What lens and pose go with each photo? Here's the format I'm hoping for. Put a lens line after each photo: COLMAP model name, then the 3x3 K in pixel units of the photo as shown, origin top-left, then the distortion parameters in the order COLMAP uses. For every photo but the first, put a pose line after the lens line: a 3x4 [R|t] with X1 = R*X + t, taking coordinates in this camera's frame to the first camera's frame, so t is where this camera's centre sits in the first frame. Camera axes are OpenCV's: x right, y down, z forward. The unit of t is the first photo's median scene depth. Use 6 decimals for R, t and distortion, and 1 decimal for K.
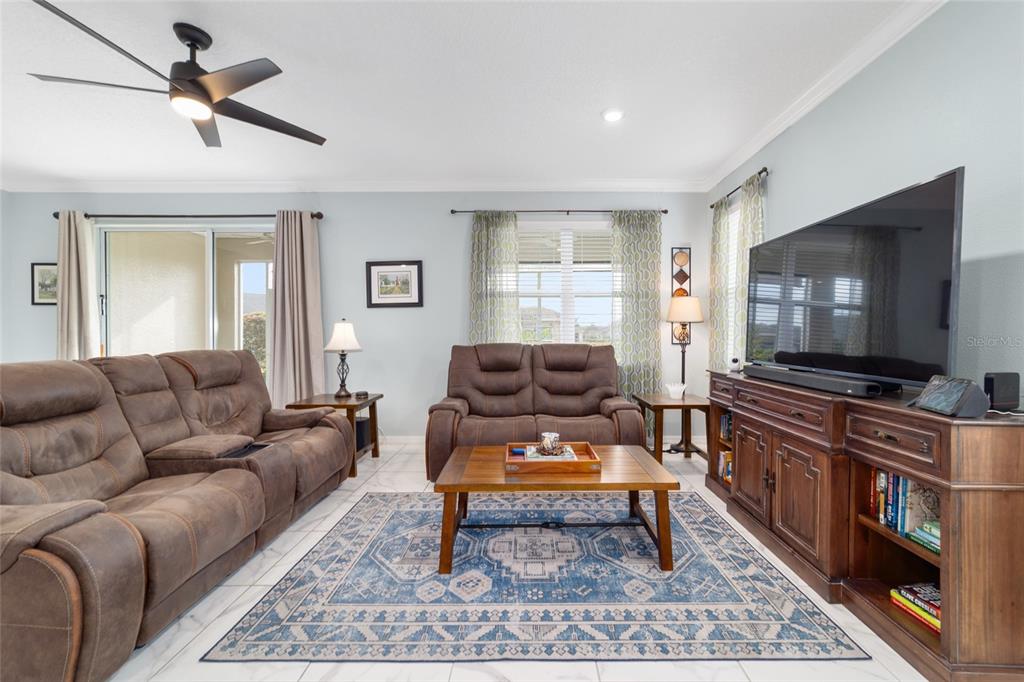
lens RADIAL K [[396.1, 0, 532.0], [0, 396.1, 337.6], [0, 0, 1]] dist [-0.013925, 0.005759]
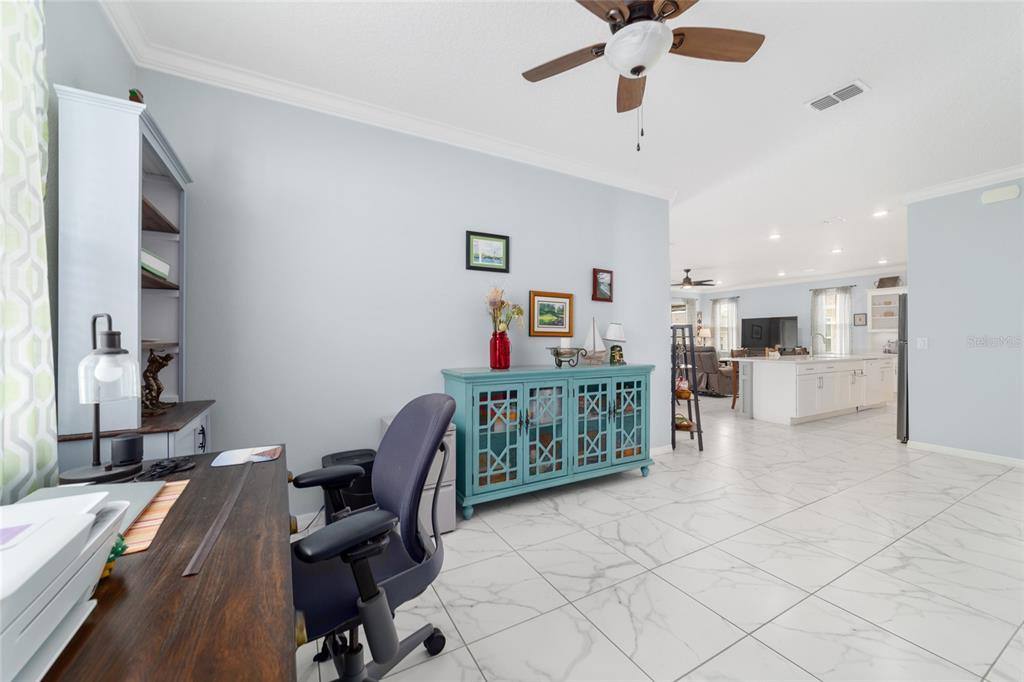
lens RADIAL K [[396.1, 0, 506.1], [0, 396.1, 340.5], [0, 0, 1]] dist [-0.013925, 0.005759]
pose [[0.880393, -0.001034, 0.474243, -2.861039], [0.008273, 0.999879, -0.013180, 0.020961], [-0.474172, 0.015527, 0.880295, -1.141943]]
